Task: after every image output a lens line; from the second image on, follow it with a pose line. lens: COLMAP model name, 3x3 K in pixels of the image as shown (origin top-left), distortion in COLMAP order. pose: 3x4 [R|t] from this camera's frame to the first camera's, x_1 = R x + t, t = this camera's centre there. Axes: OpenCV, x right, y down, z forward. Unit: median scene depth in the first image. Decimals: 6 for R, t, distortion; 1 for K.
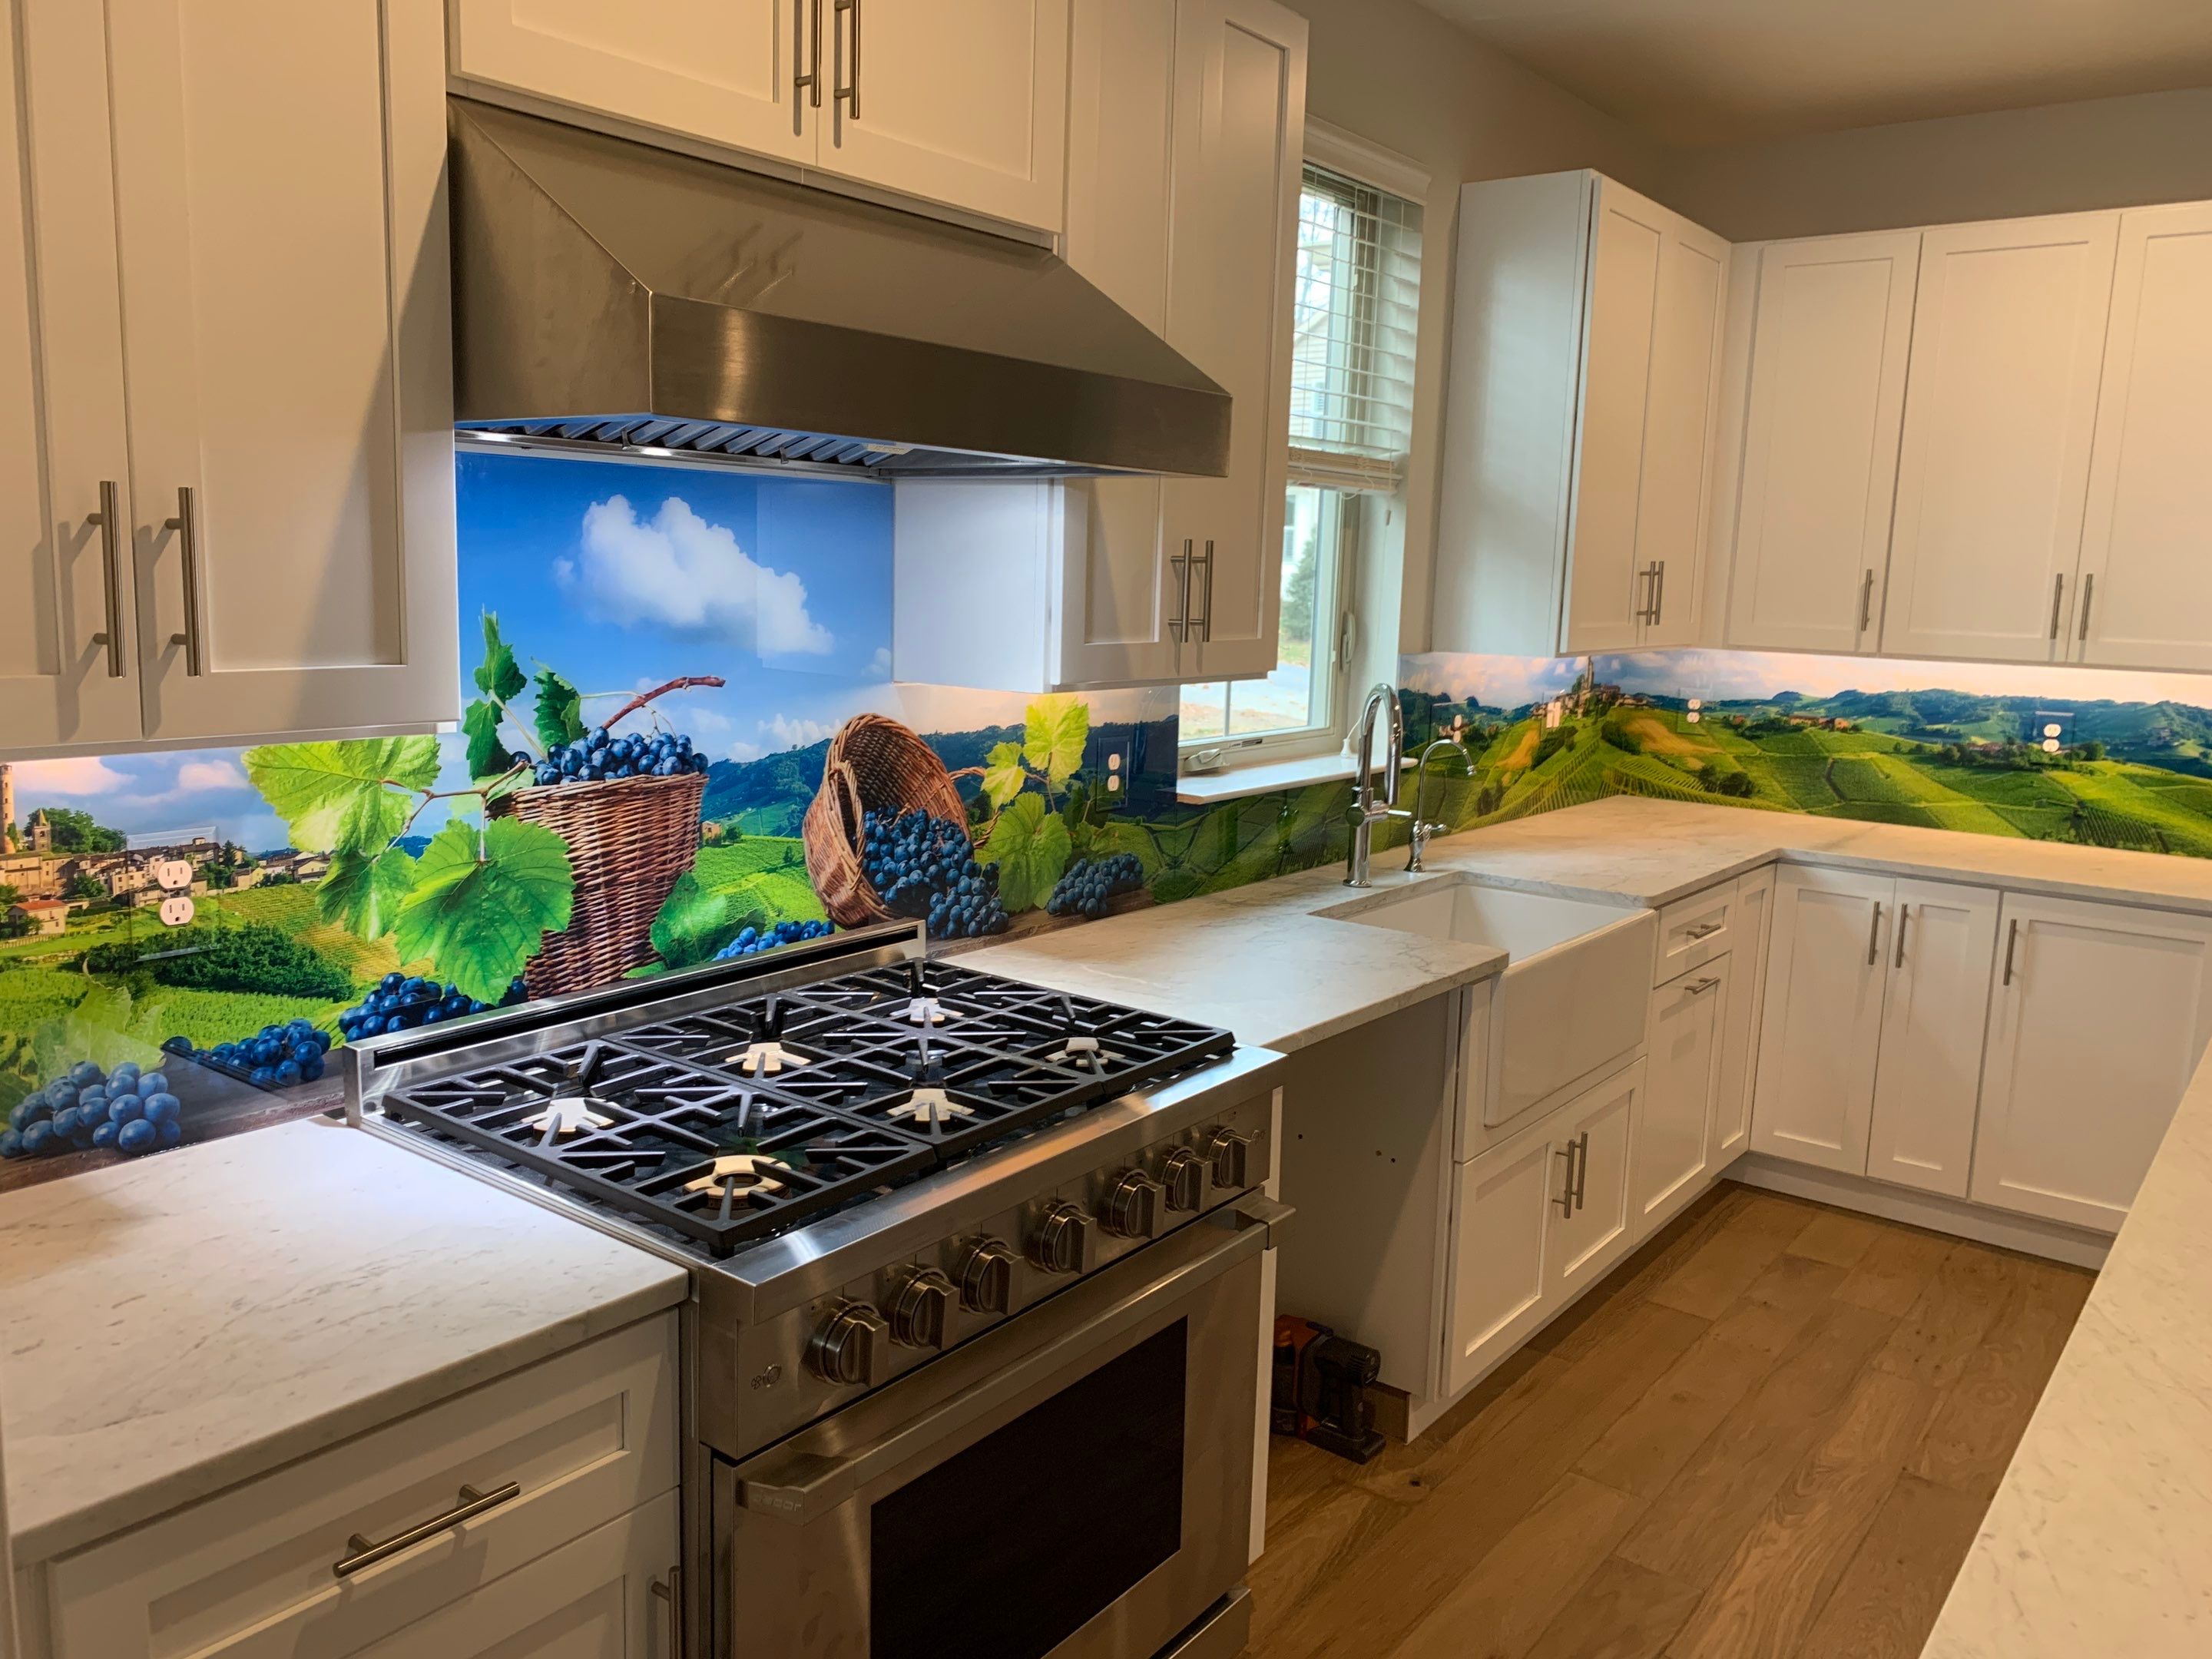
lens RADIAL K [[1678.7, 0, 1086.8], [0, 1678.7, 820.5], [0, 0, 1]] dist [0.064643, -0.087047]
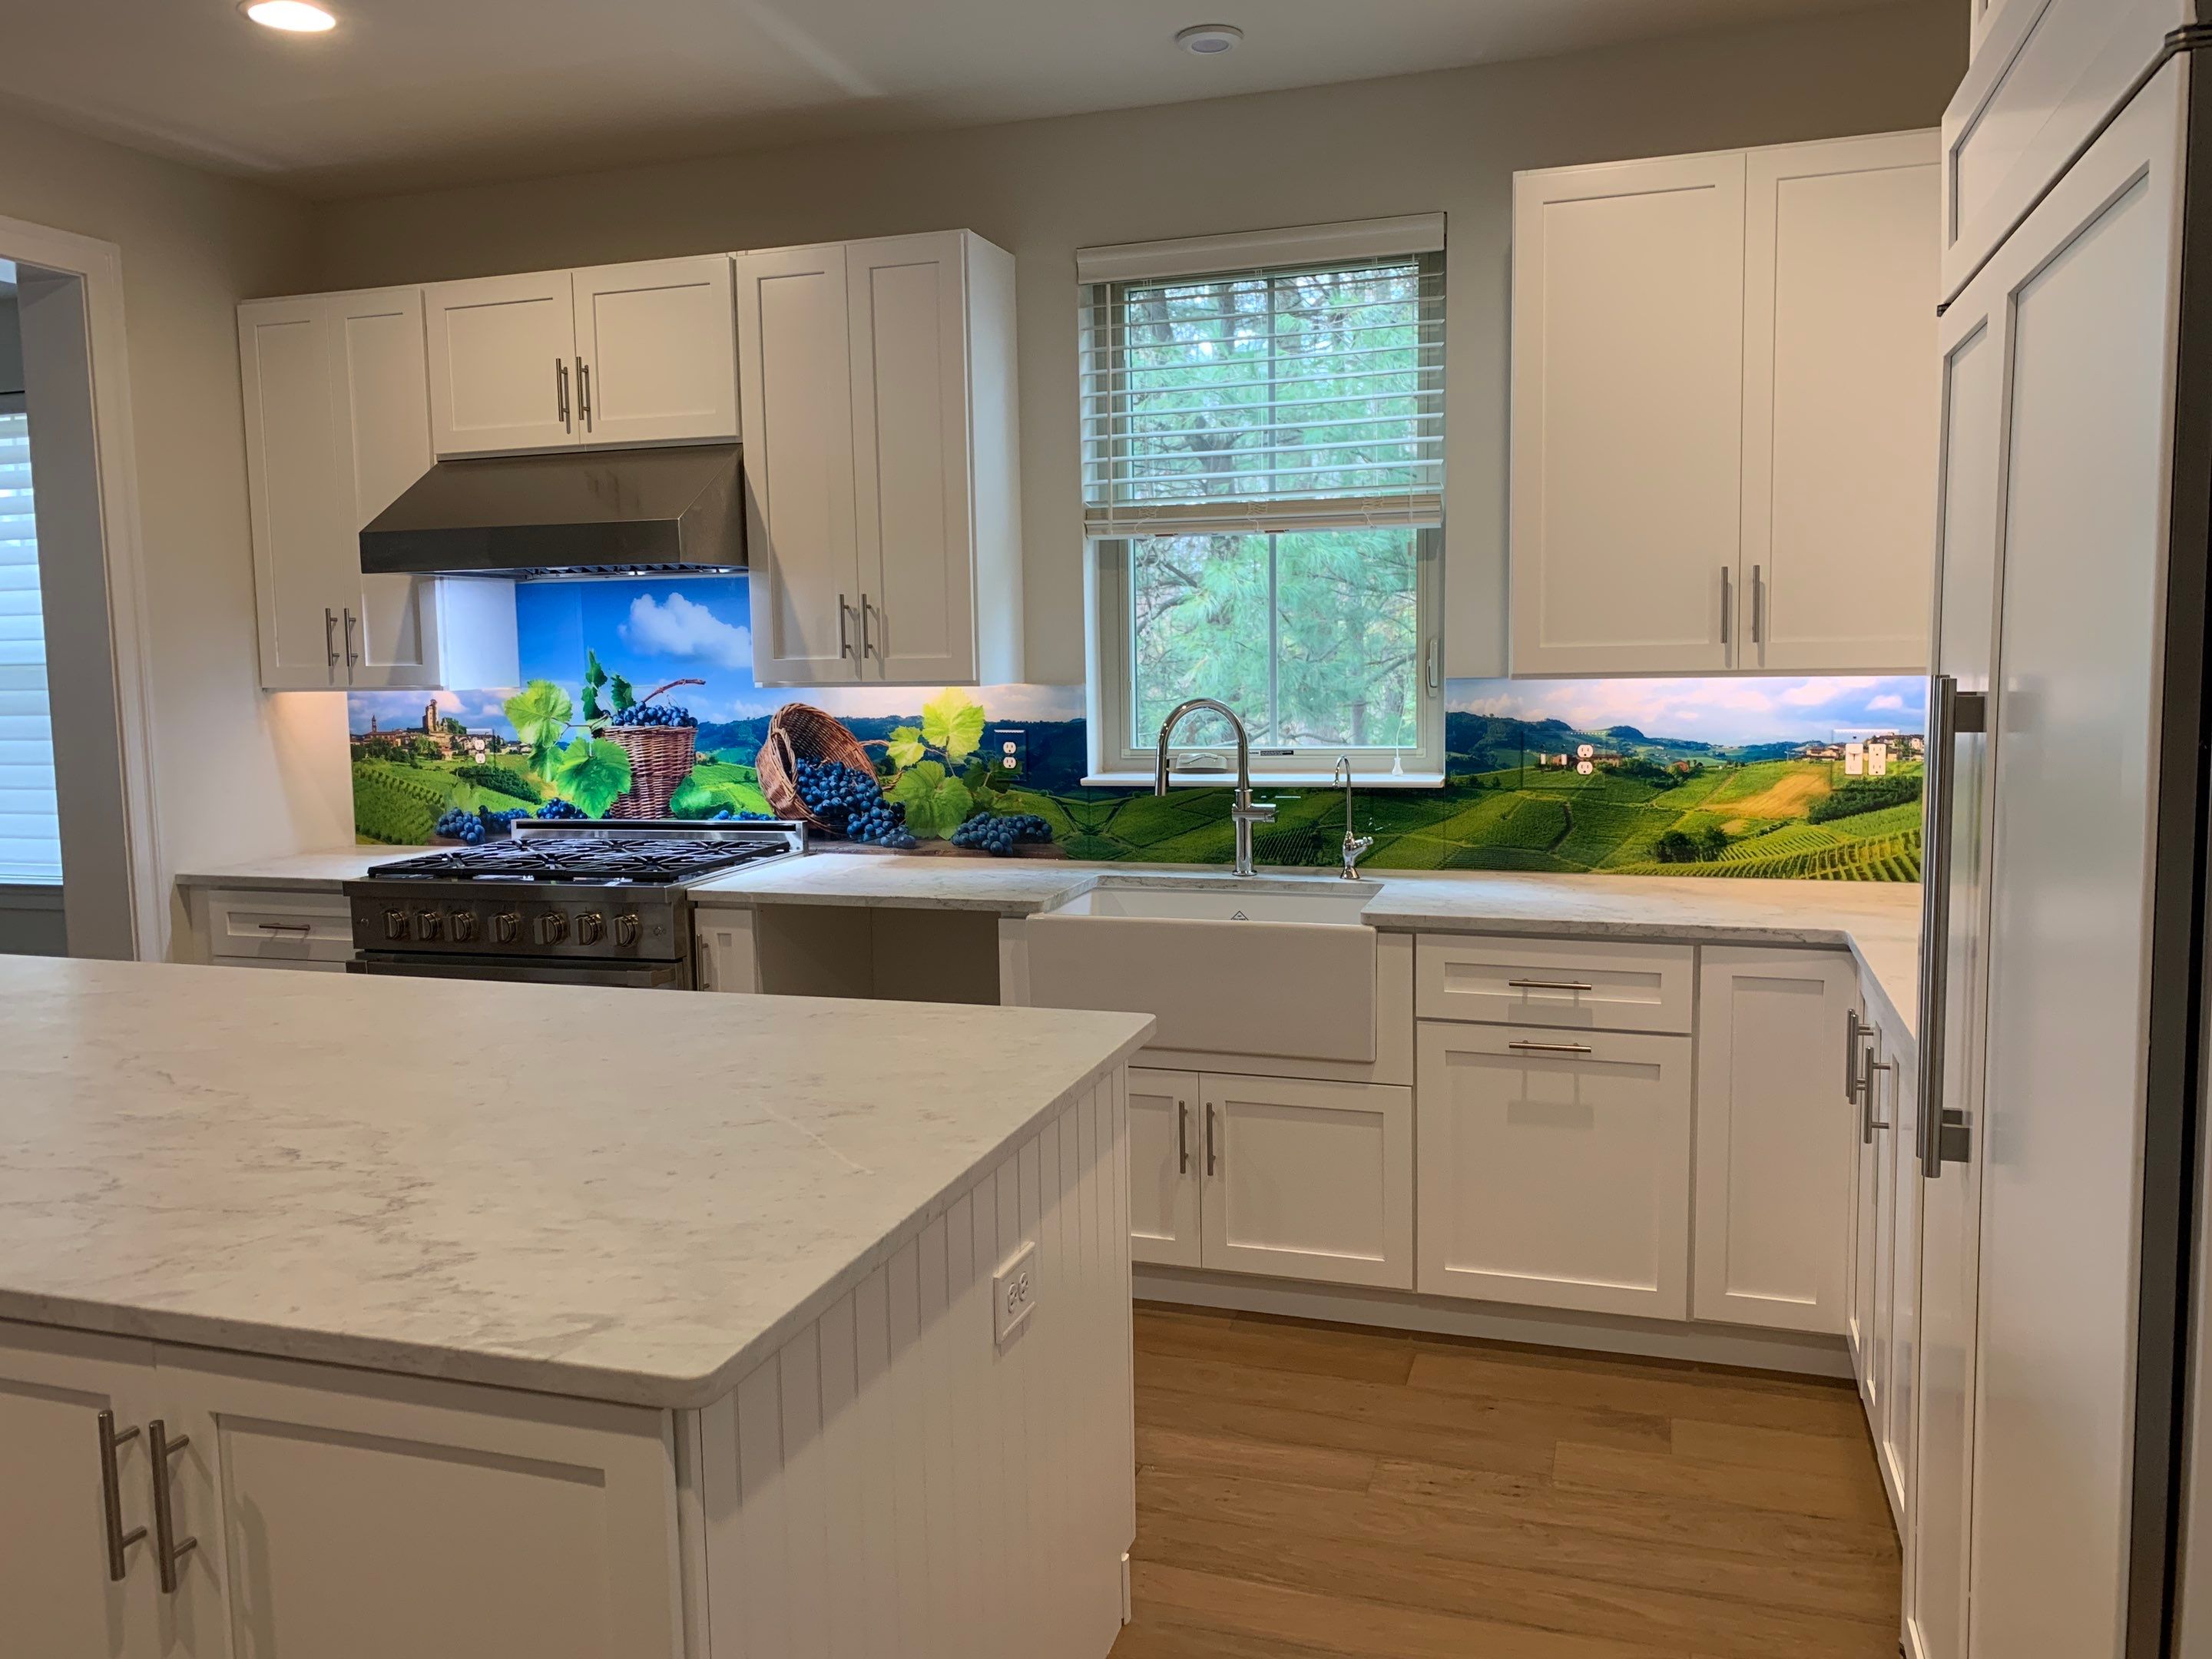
lens RADIAL K [[1678.7, 0, 1106.5], [0, 1678.7, 807.5], [0, 0, 1]] dist [0.064643, -0.087047]
pose [[0.340115, 0.062162, -0.938327, 1.692989], [-0.112452, 0.993341, 0.025046, -0.035770], [0.933636, 0.096998, 0.344841, 0.715369]]
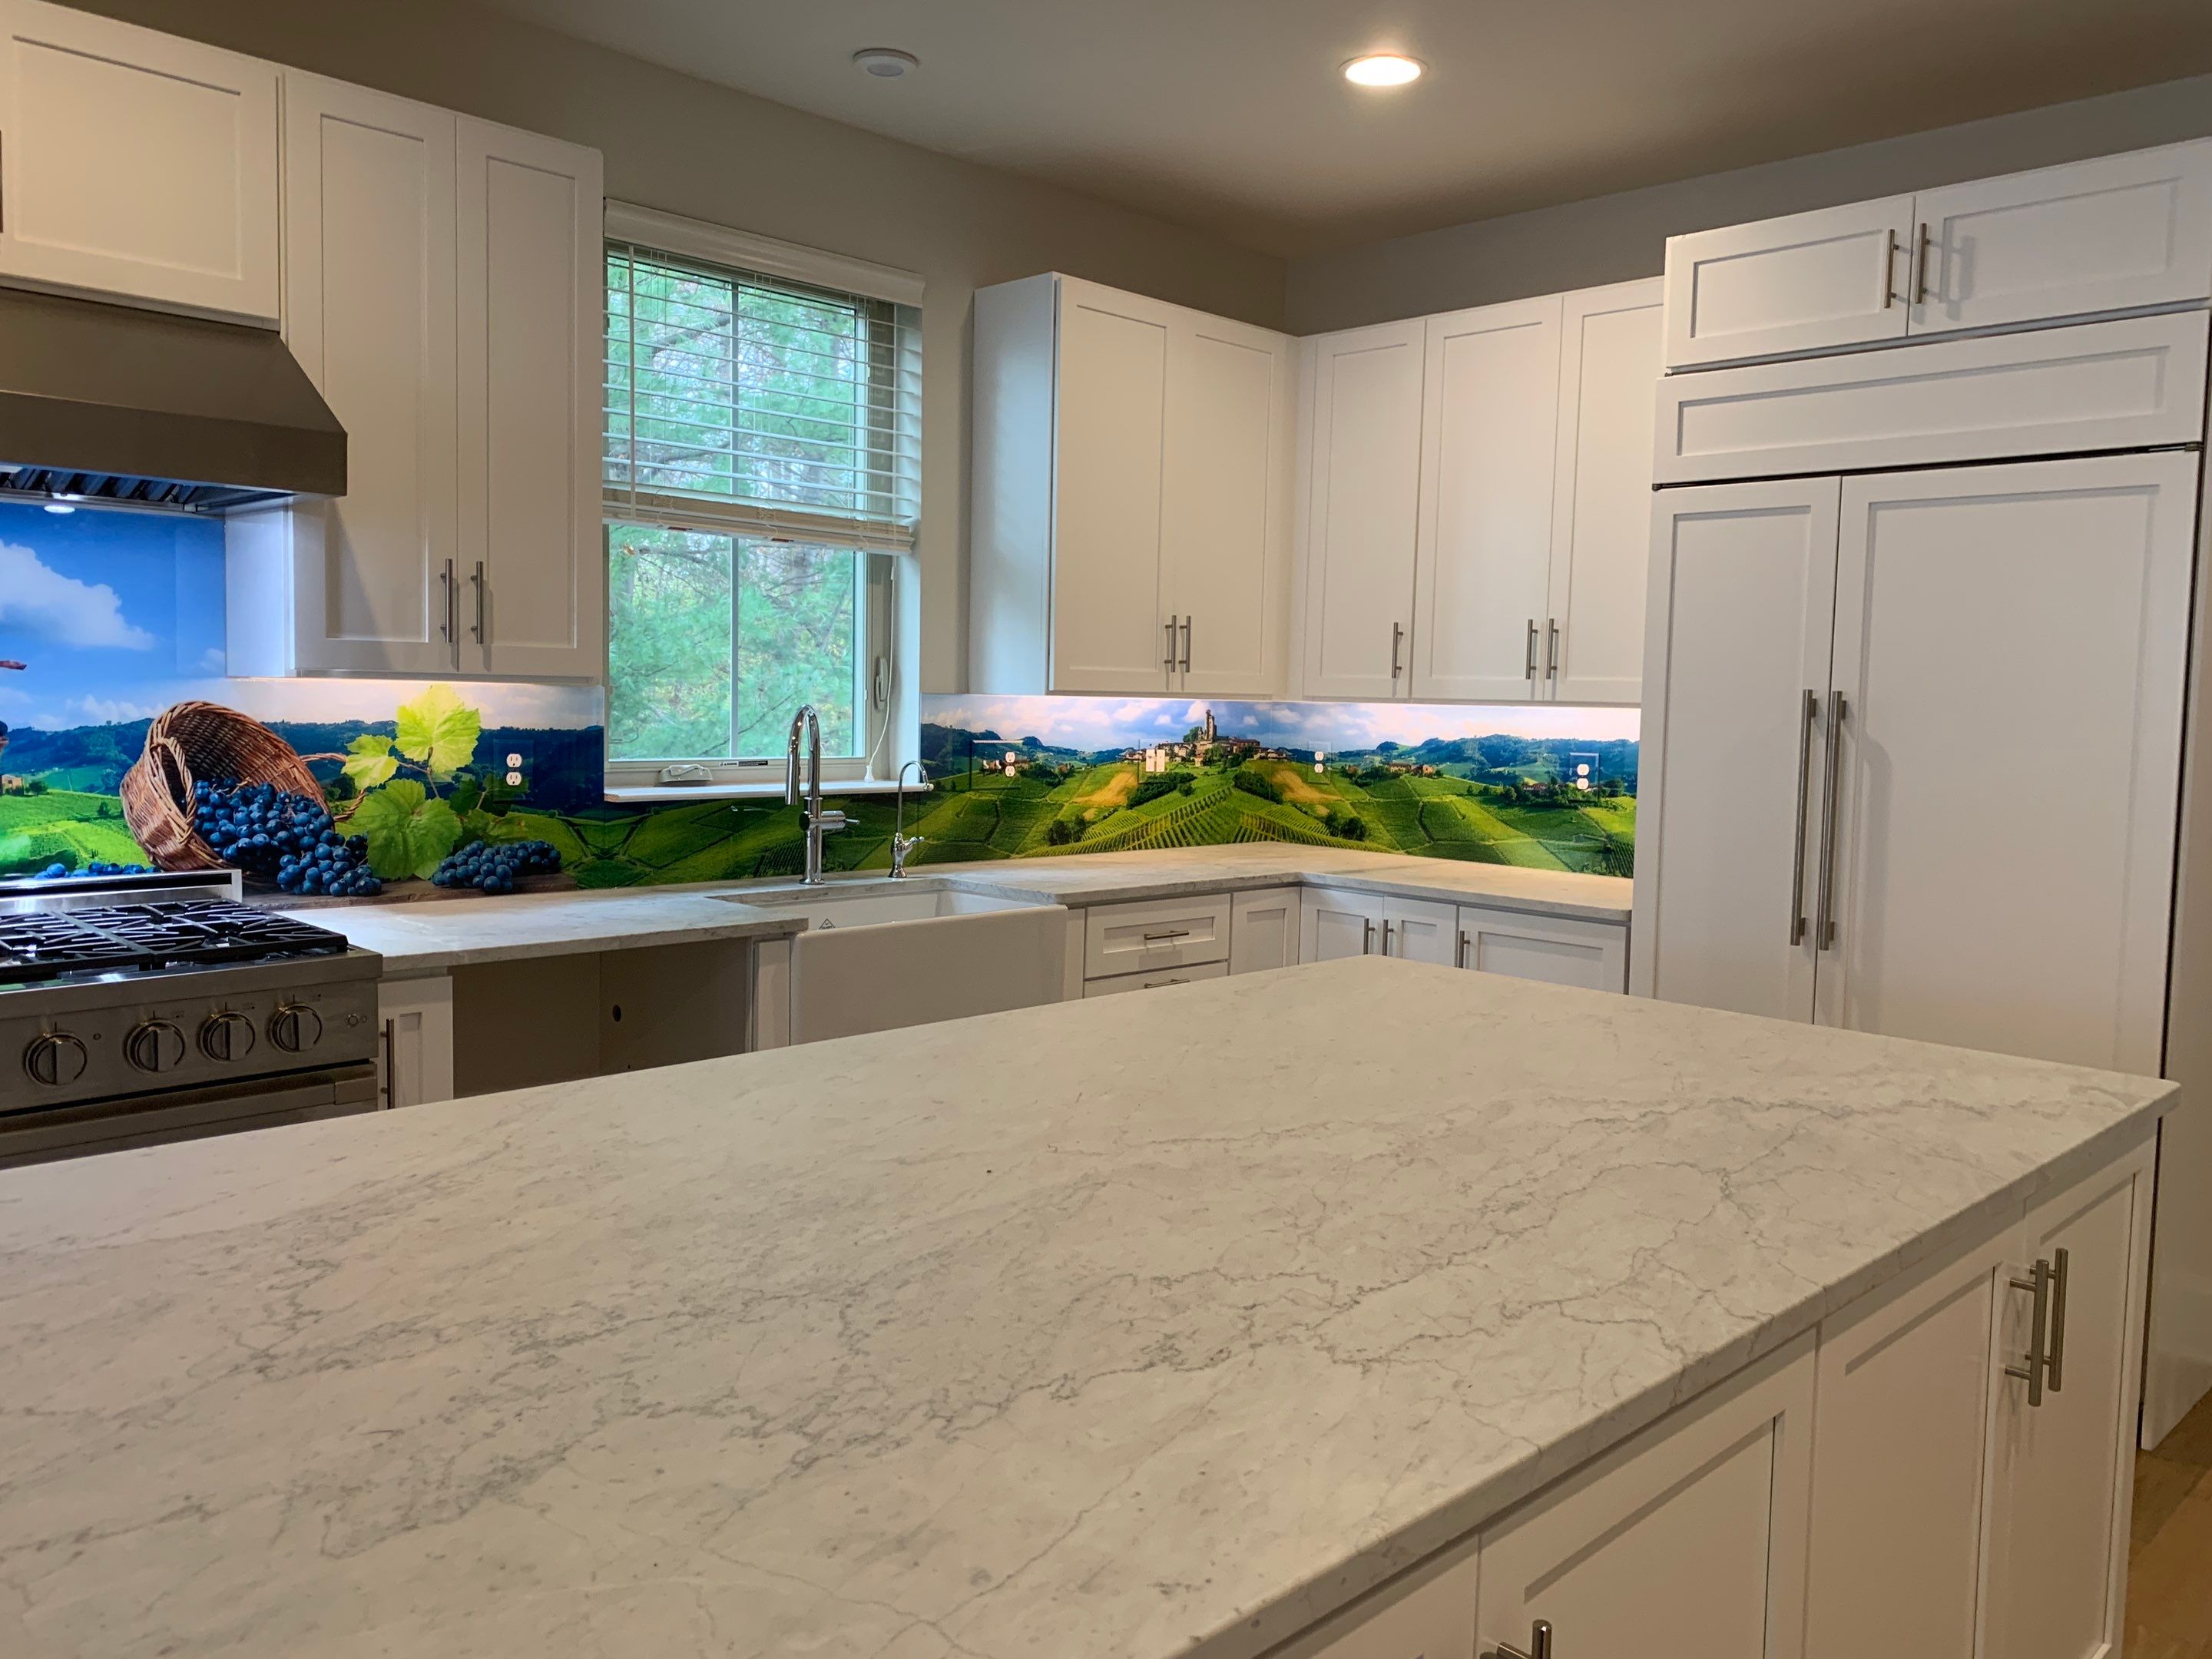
lens RADIAL K [[1678.7, 0, 1107.0], [0, 1678.7, 814.5], [0, 0, 1]] dist [0.064643, -0.087047]
pose [[0.992323, 0.002211, -0.123653, 0.706171], [-0.012491, 0.996519, -0.082421, 0.117258], [0.123041, 0.083333, 0.988897, -0.155709]]
